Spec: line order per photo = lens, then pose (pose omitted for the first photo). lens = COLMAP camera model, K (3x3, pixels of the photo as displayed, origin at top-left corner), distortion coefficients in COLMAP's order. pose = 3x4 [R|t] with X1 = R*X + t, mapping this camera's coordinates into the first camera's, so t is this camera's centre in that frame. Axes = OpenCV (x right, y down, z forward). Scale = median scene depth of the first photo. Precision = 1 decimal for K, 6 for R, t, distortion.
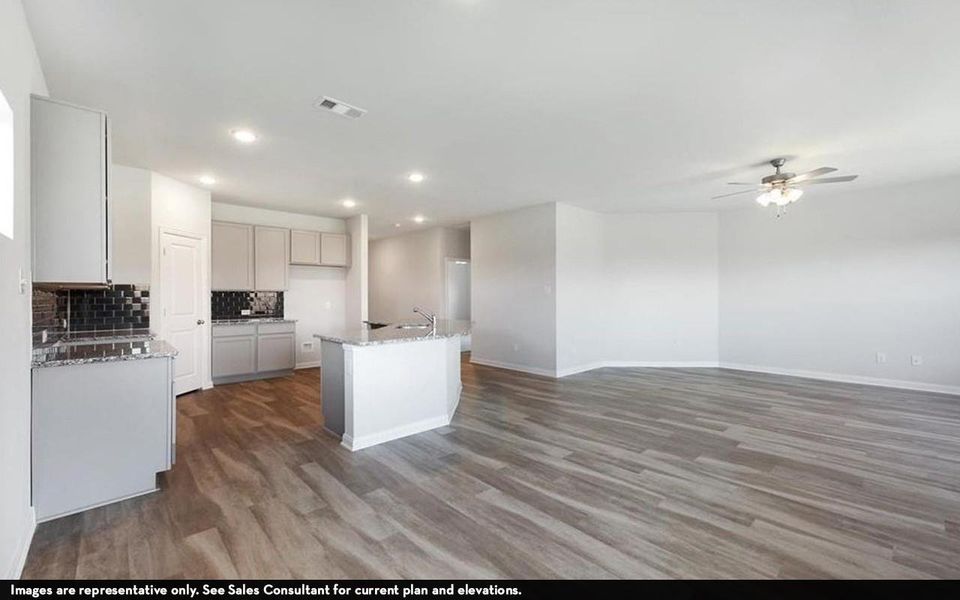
lens RADIAL K [[393.2, 0, 476.7], [0, 393.2, 298.6], [0, 0, 1]] dist [0.011268, -0.000626]
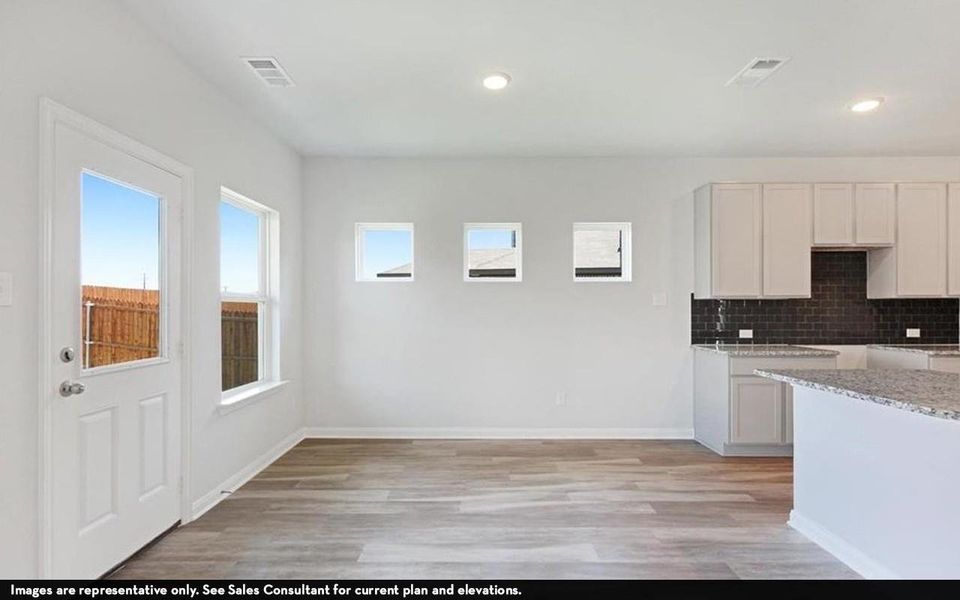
lens RADIAL K [[454.3, 0, 480.5], [0, 454.3, 304.5], [0, 0, 1]] dist [-0.005084, -0.000348]
pose [[-0.679180, -0.000095, -0.733971, 0.947923], [0.000208, 1.000000, -0.000322, -0.021415], [0.733971, -0.000372, -0.679180, 1.605035]]
